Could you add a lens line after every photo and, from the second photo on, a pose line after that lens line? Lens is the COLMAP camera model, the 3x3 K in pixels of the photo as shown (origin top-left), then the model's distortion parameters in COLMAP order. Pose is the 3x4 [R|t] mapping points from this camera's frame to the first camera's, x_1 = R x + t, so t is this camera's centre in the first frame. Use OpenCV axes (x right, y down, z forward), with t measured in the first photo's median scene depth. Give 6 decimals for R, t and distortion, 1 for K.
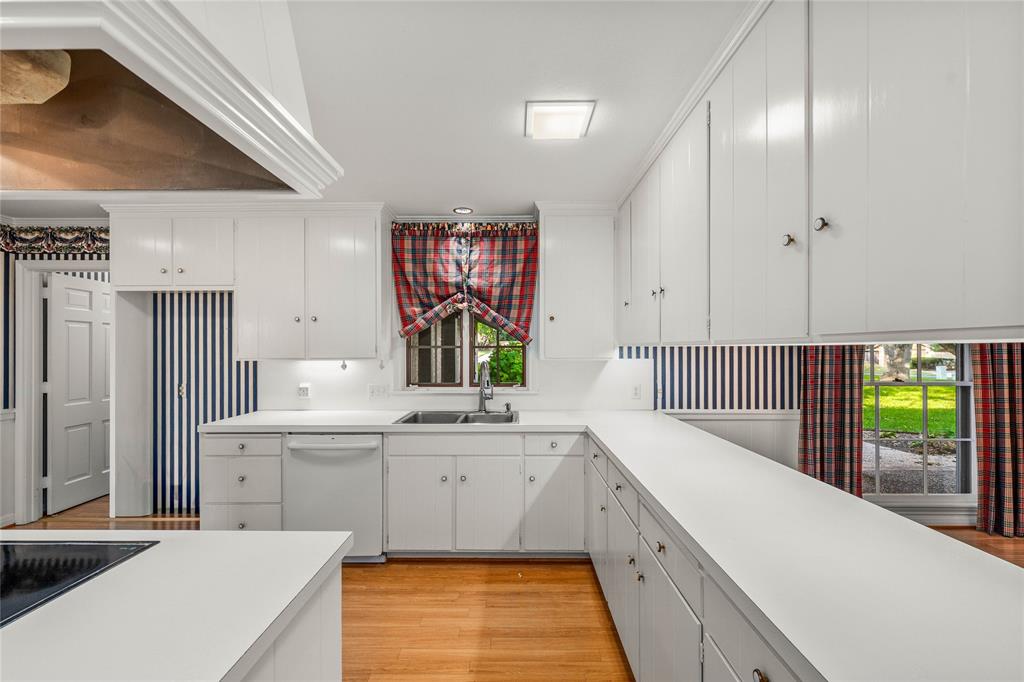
lens RADIAL K [[426.1, 0, 512.0], [0, 426.1, 341.0], [0, 0, 1]] dist [0.000417, 0.000124]
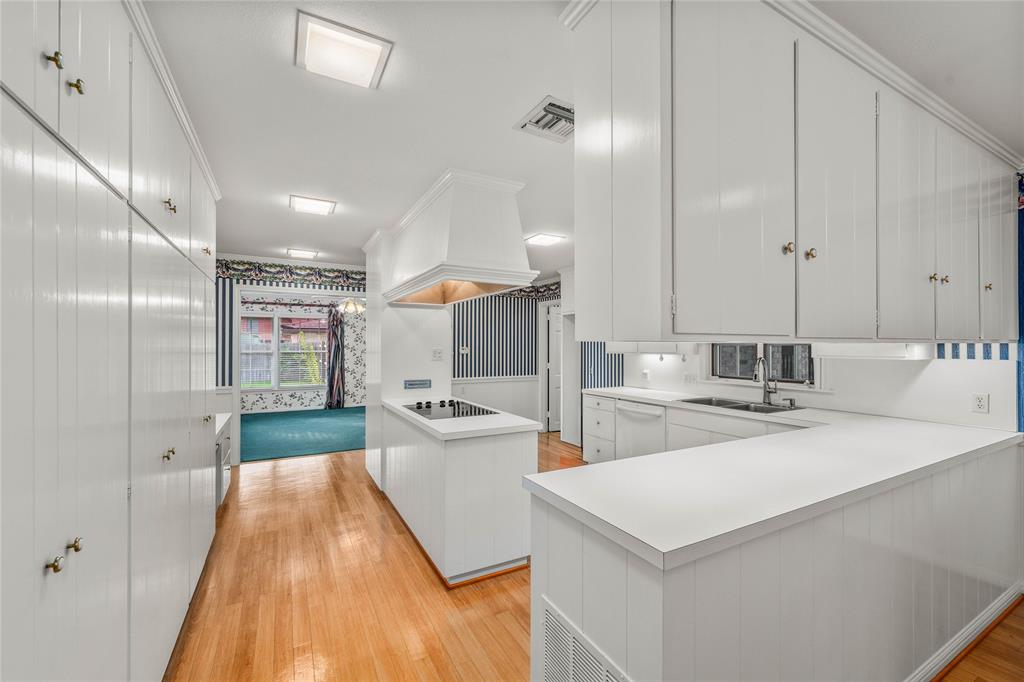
lens RADIAL K [[426.1, 0, 512.0], [0, 426.1, 341.0], [0, 0, 1]] dist [0.000417, 0.000124]
pose [[0.482642, -0.009391, -0.875768, 0.566649], [0.010497, 0.999933, -0.004938, 0.004006], [0.875755, -0.006809, 0.482708, -0.092598]]
